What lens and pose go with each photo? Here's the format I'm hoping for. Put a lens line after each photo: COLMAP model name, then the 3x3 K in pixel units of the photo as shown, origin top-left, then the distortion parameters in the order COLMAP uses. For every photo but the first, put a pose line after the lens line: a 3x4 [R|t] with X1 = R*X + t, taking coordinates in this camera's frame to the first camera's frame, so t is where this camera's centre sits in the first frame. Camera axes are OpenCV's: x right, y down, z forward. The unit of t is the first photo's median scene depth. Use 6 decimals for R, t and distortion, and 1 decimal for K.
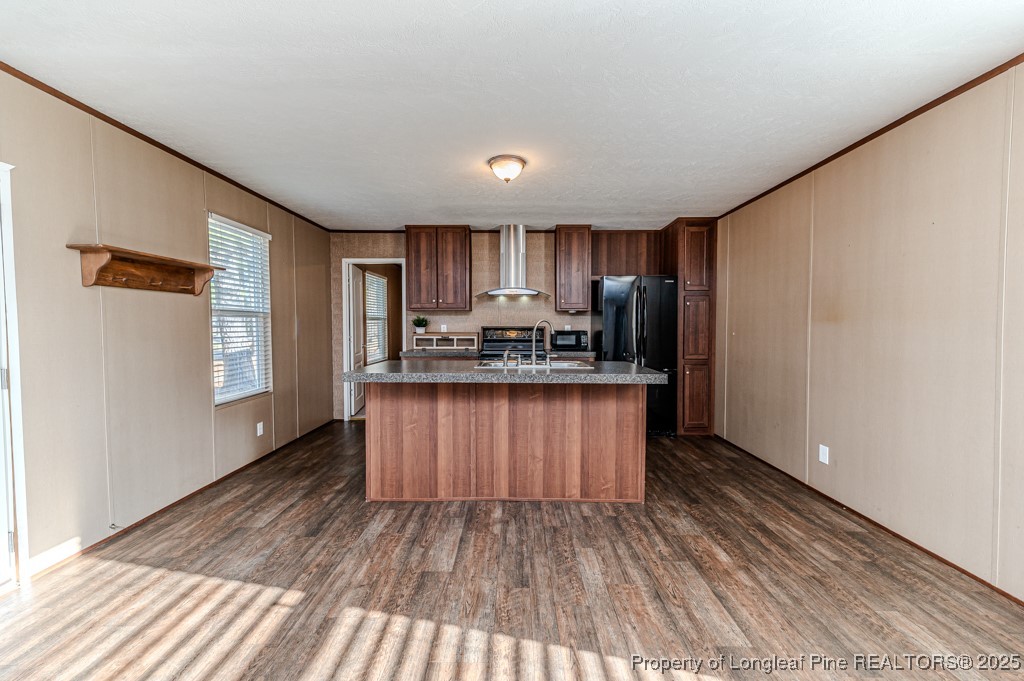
lens RADIAL K [[404.5, 0, 511.4], [0, 404.5, 337.9], [0, 0, 1]] dist [0.021508, -0.007007]
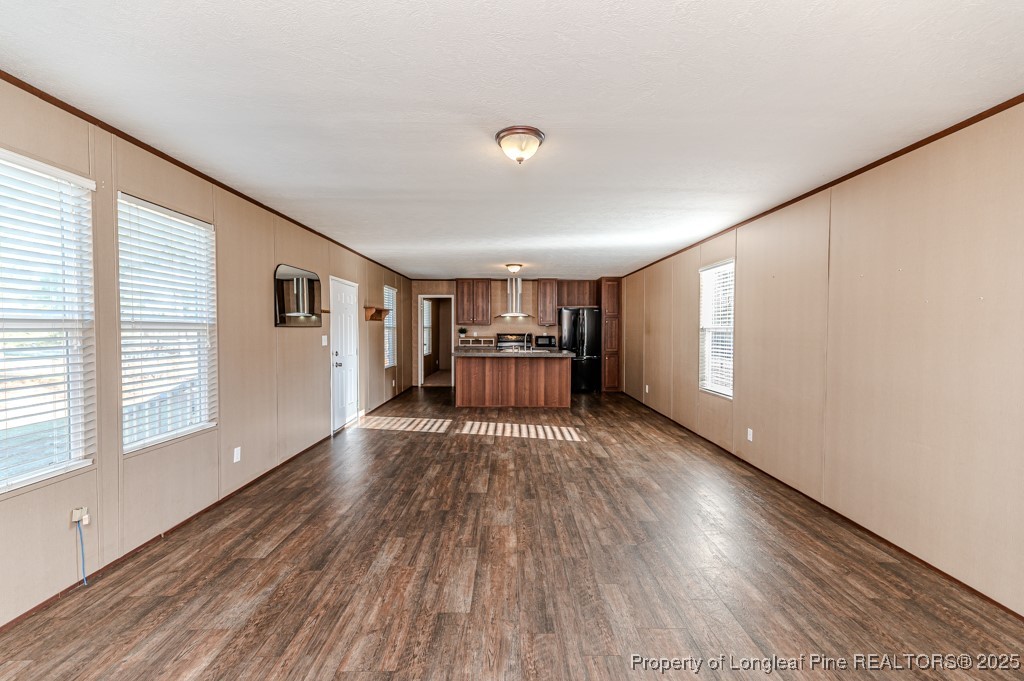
lens RADIAL K [[404.5, 0, 511.4], [0, 404.5, 337.9], [0, 0, 1]] dist [0.021508, -0.007007]
pose [[0.999903, 0.002075, 0.013774, -0.037548], [-0.002003, 0.999984, -0.005244, 0.001594], [-0.013785, 0.005216, 0.999891, -0.883958]]
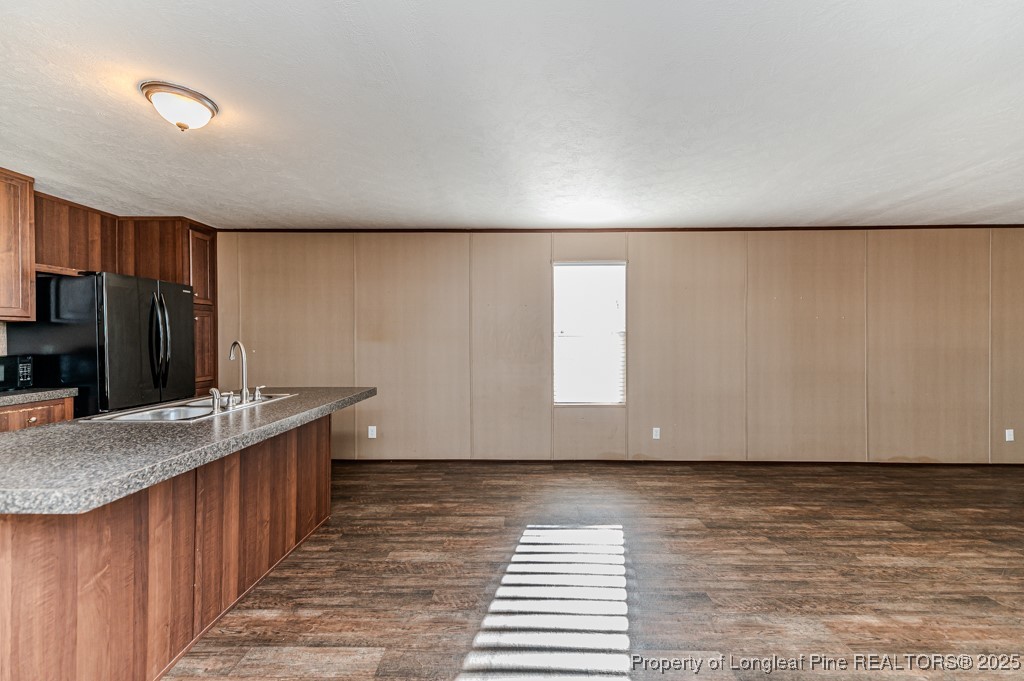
lens RADIAL K [[404.5, 0, 511.4], [0, 404.5, 337.9], [0, 0, 1]] dist [0.021508, -0.007007]
pose [[0.003324, -0.001805, 0.999993, -0.436830], [0.031484, 0.999503, 0.001699, -0.023418], [-0.999499, 0.031478, 0.003380, 0.321402]]
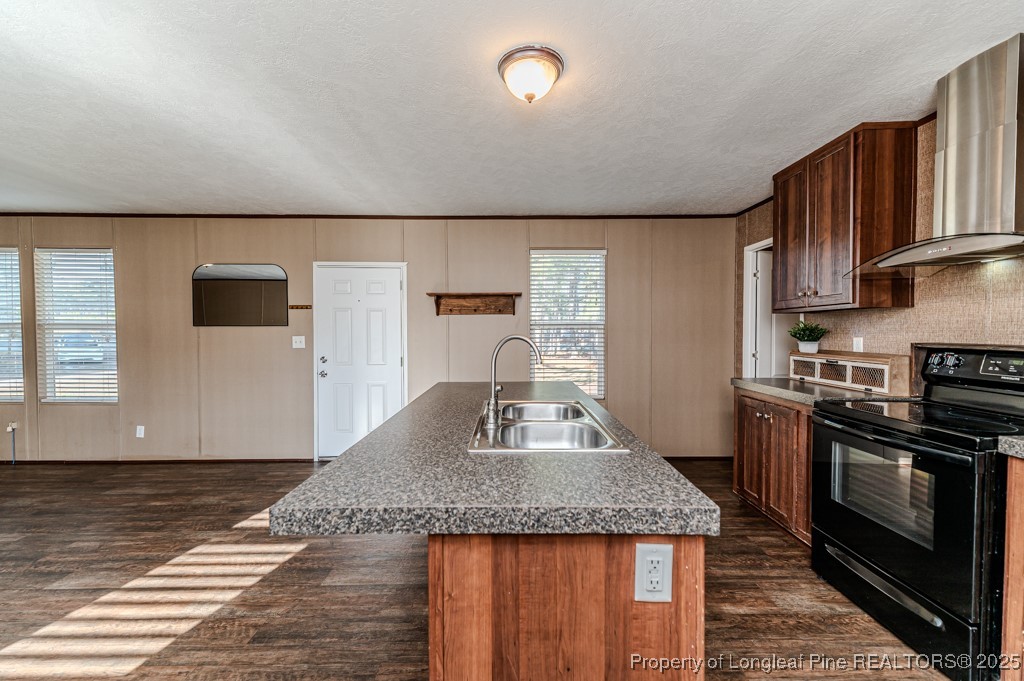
lens RADIAL K [[405.5, 0, 514.7], [0, 405.5, 342.5], [0, 0, 1]] dist [-0.001665, -0.000301]
pose [[0.026198, 0.026779, -0.999298, 0.378574], [-0.027847, 0.999273, 0.026049, -0.031650], [0.999269, 0.027145, 0.026924, 0.640401]]
